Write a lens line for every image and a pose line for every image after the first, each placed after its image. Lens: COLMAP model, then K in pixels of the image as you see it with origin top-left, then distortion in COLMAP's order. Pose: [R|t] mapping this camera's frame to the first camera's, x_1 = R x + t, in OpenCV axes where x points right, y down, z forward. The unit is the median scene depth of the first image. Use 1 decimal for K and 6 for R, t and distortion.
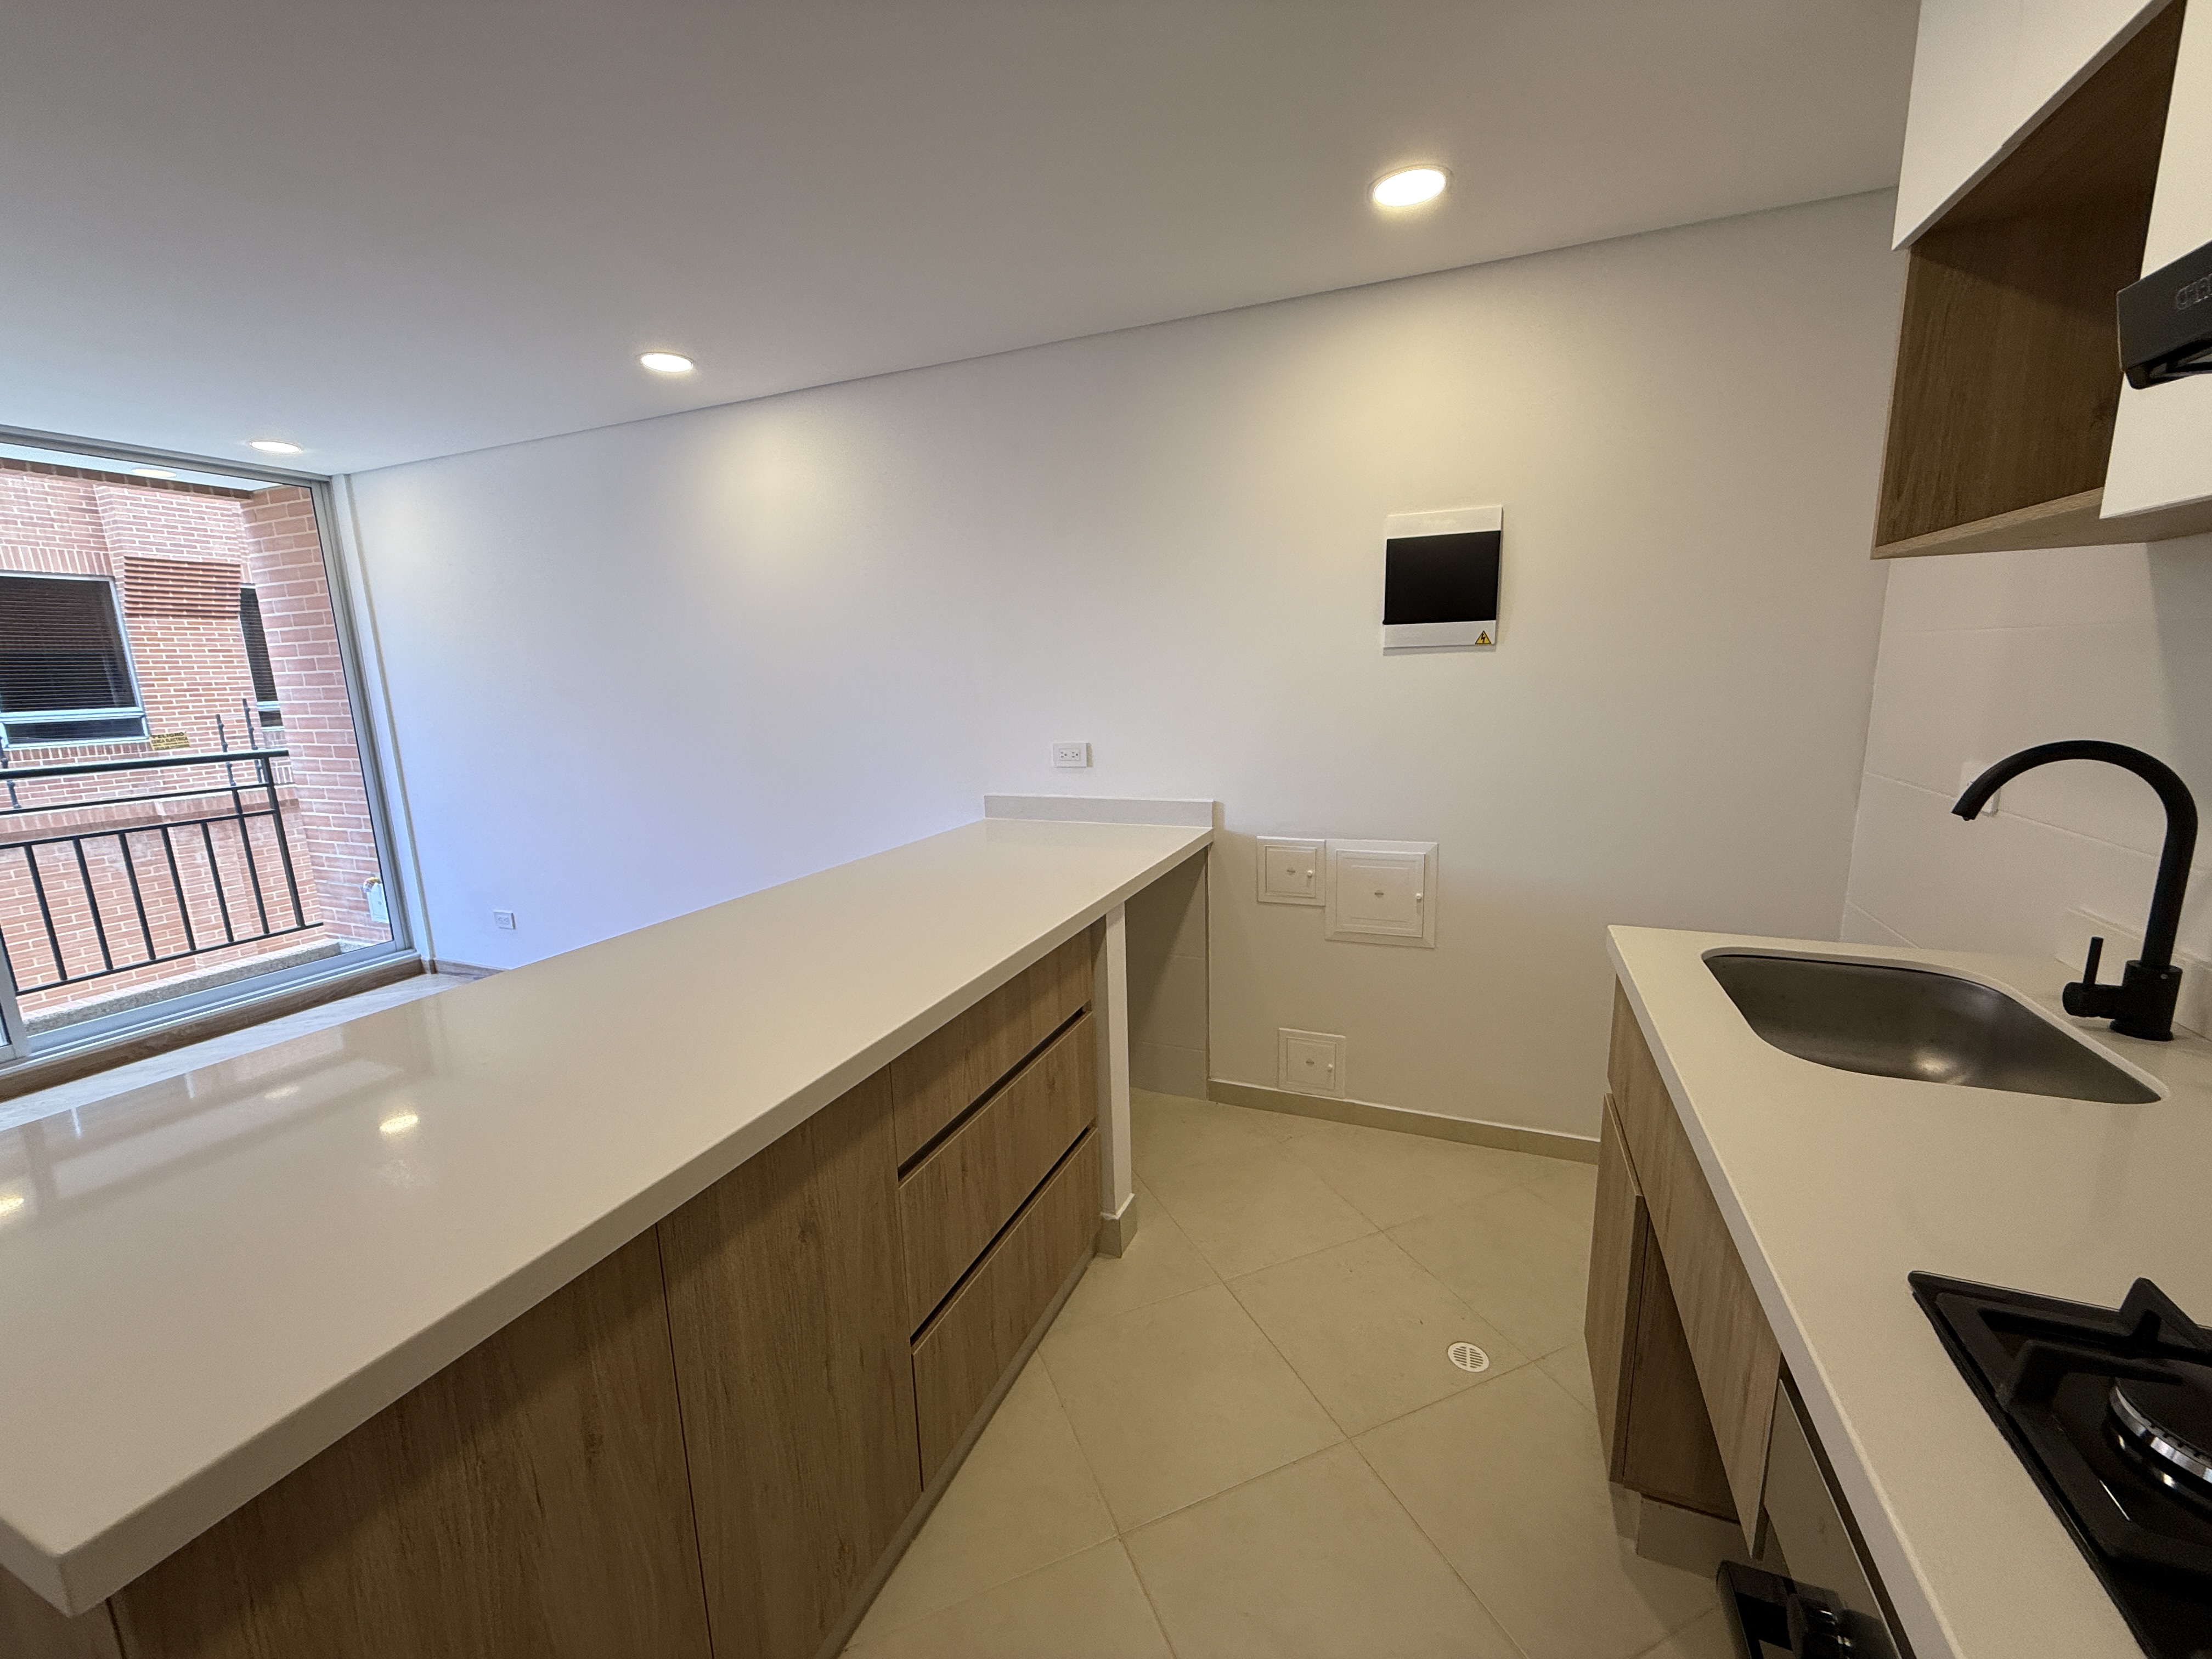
lens RADIAL K [[880.0, 0, 1103.0], [0, 880.0, 834.0], [0, 0, 1]] dist [-0.000332, -0.000540]
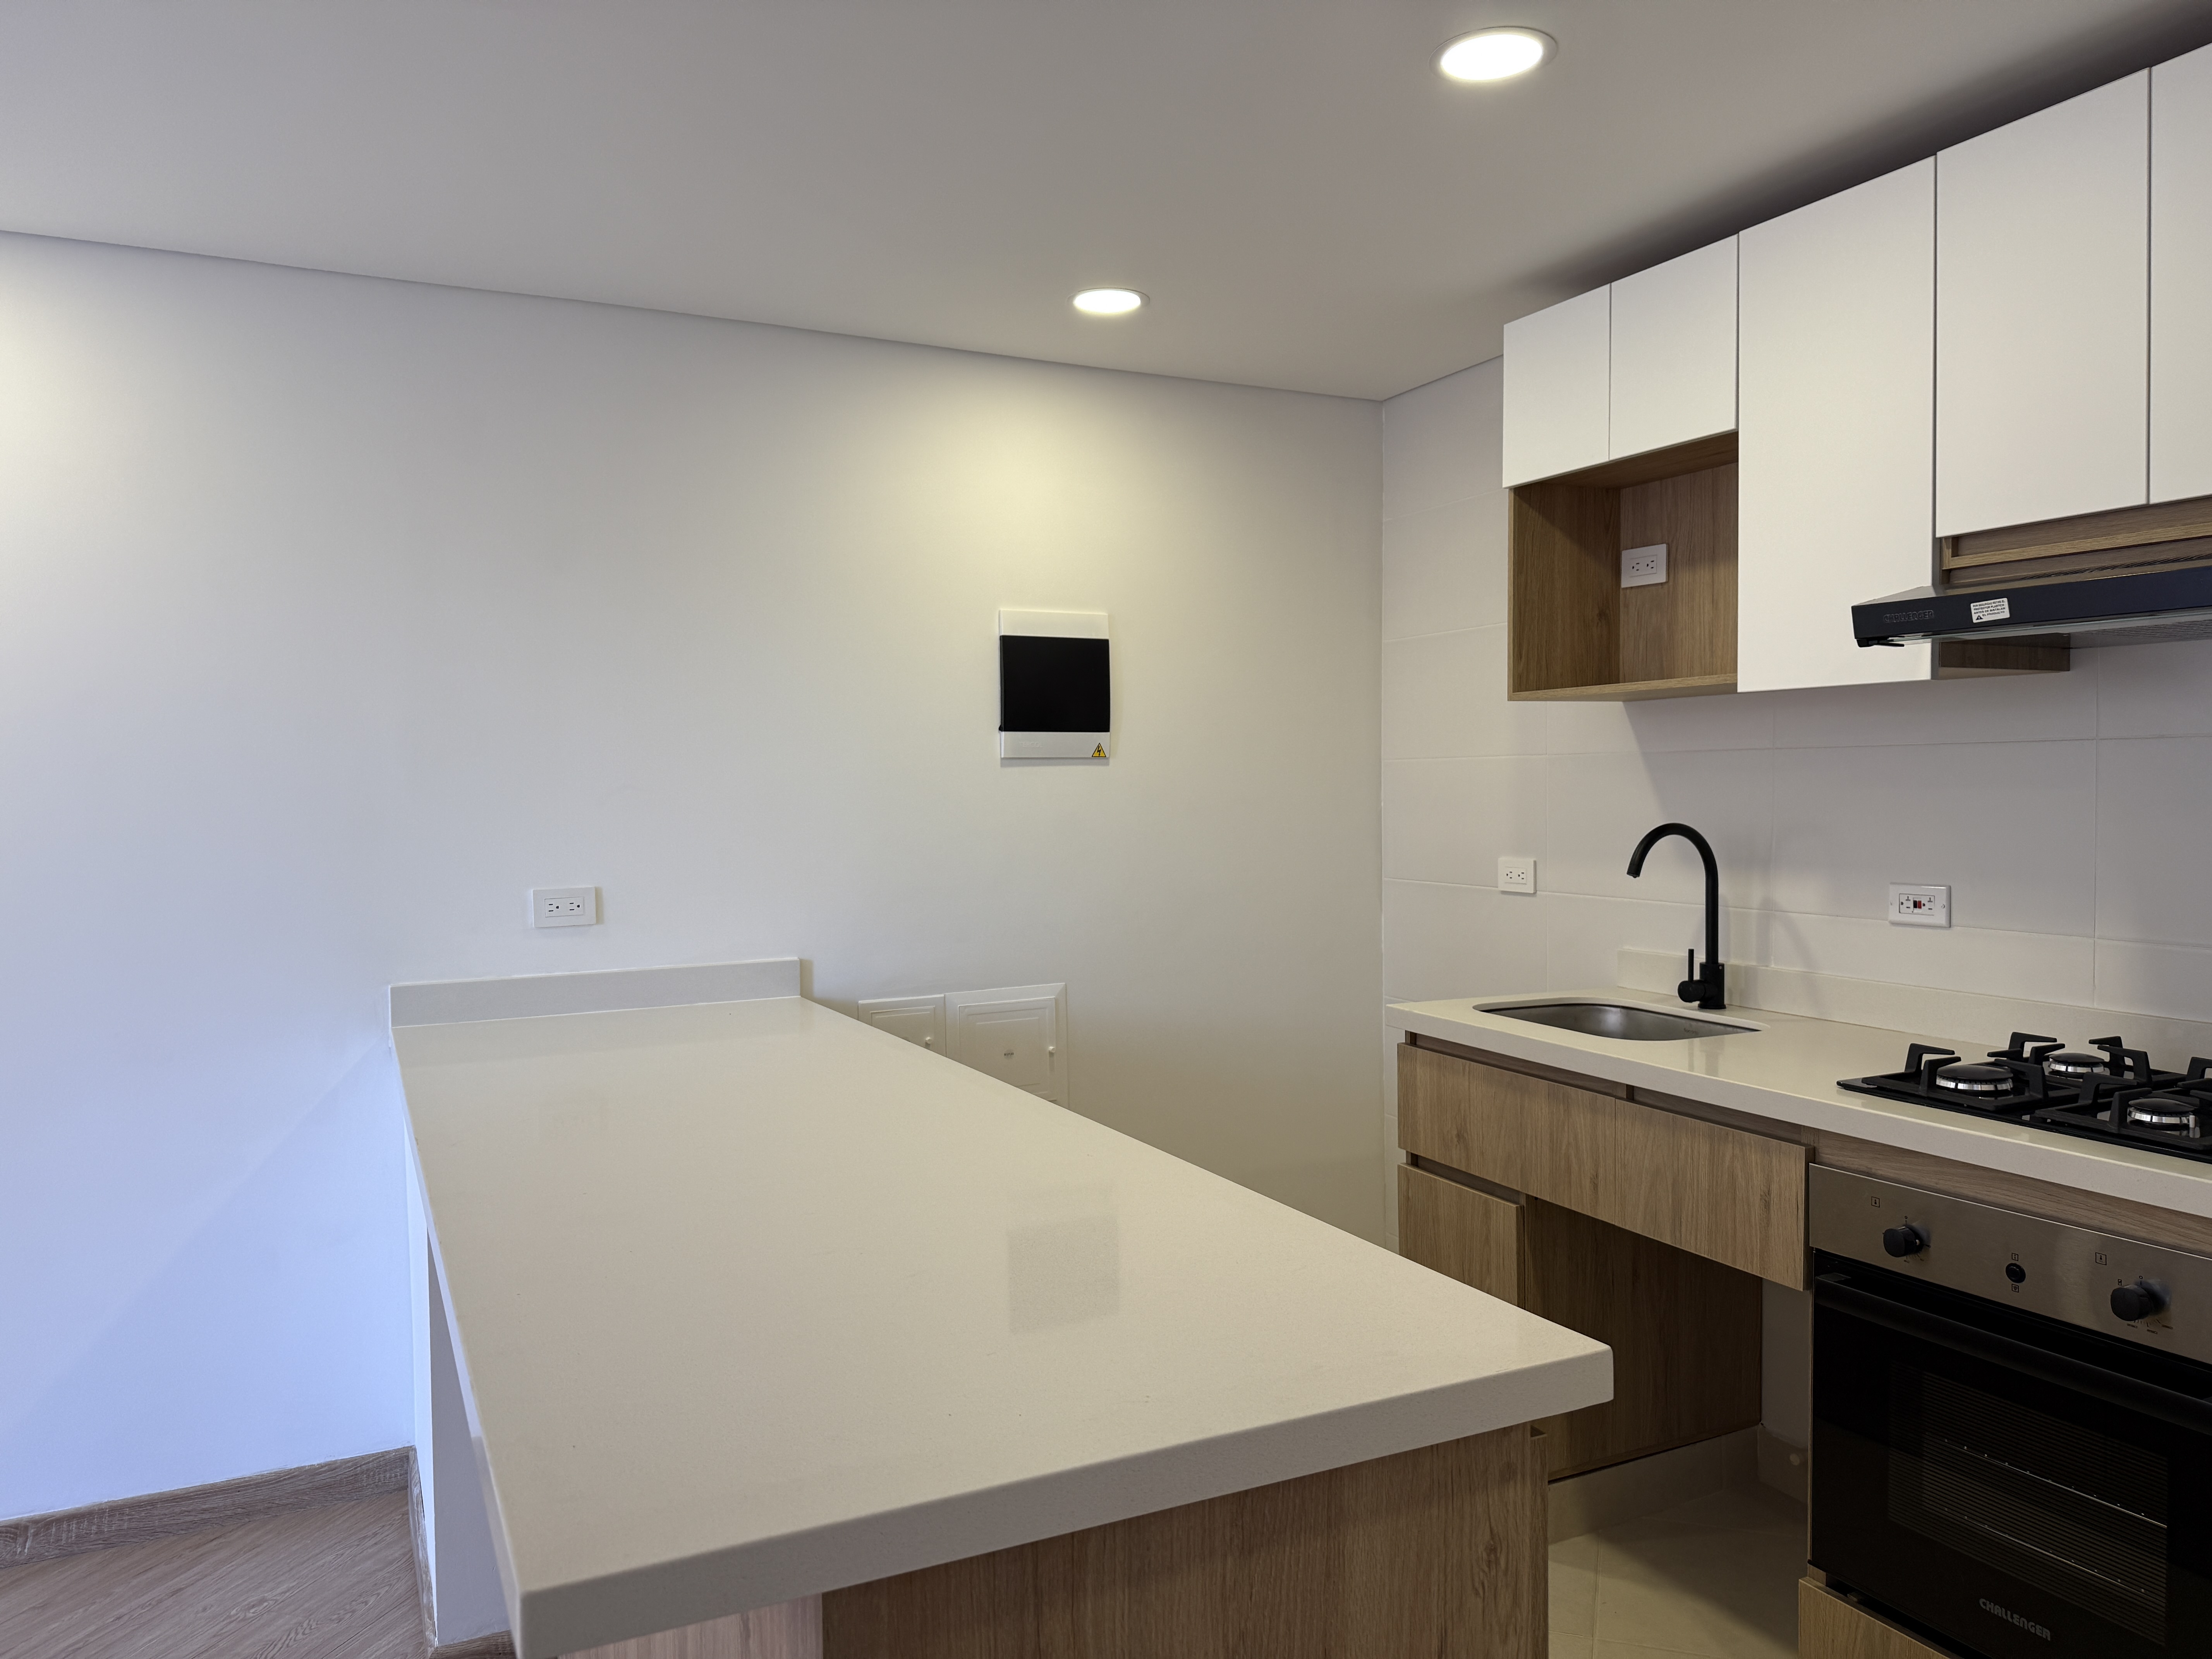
lens RADIAL K [[1541.3, 0, 1106.0], [0, 1541.3, 829.5], [0, 0, 1]] dist [0.099418, -0.143105]
pose [[0.656871, 0.000639, 0.754003, -0.789243], [0.132455, 0.984351, -0.116227, 0.046163], [-0.742278, 0.176217, 0.646507, -0.026375]]
